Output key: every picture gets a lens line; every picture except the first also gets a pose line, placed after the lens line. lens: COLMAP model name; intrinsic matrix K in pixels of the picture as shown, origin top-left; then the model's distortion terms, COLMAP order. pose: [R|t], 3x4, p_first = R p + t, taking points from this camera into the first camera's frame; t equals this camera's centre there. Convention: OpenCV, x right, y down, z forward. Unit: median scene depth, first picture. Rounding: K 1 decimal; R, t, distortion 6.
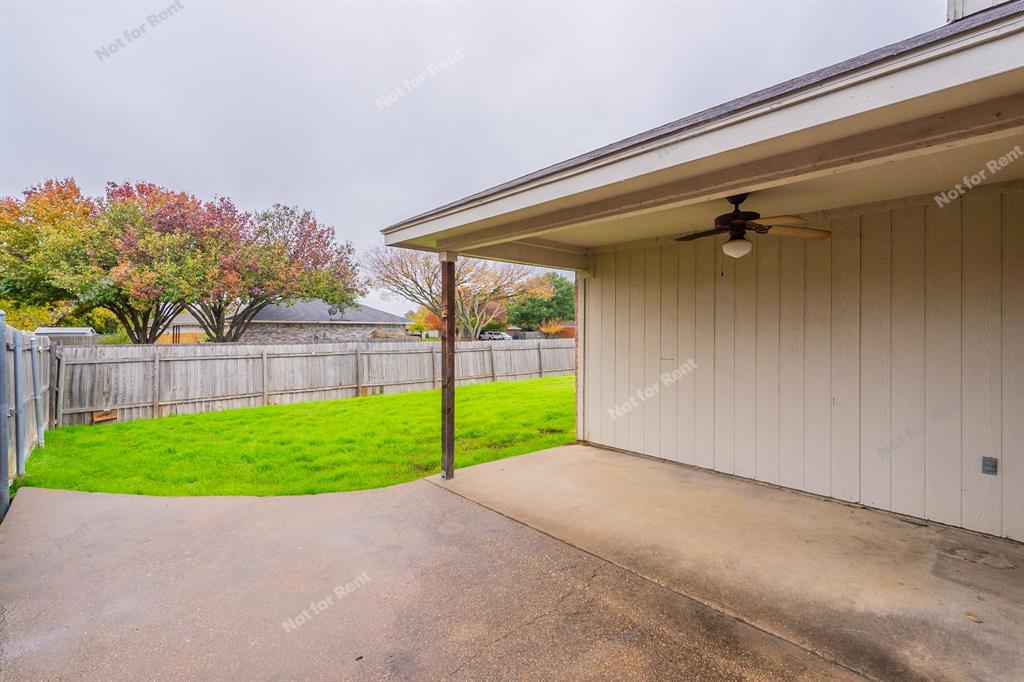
lens RADIAL K [[468.8, 0, 506.1], [0, 468.8, 337.5], [0, 0, 1]] dist [-0.001286, 0.000124]
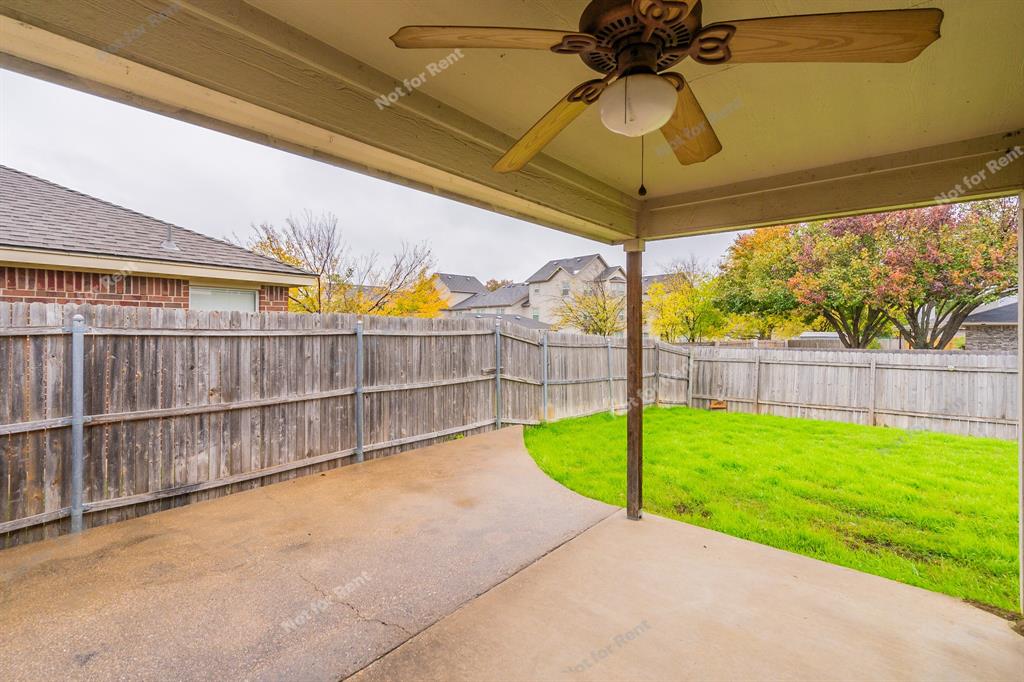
lens RADIAL K [[468.8, 0, 510.7], [0, 468.8, 335.6], [0, 0, 1]] dist [-0.001286, 0.000124]
pose [[0.140157, 0.006108, -0.990110, 0.254017], [-0.019585, 0.999802, 0.003395, -0.005582], [0.989936, 0.018915, 0.140249, 0.263033]]
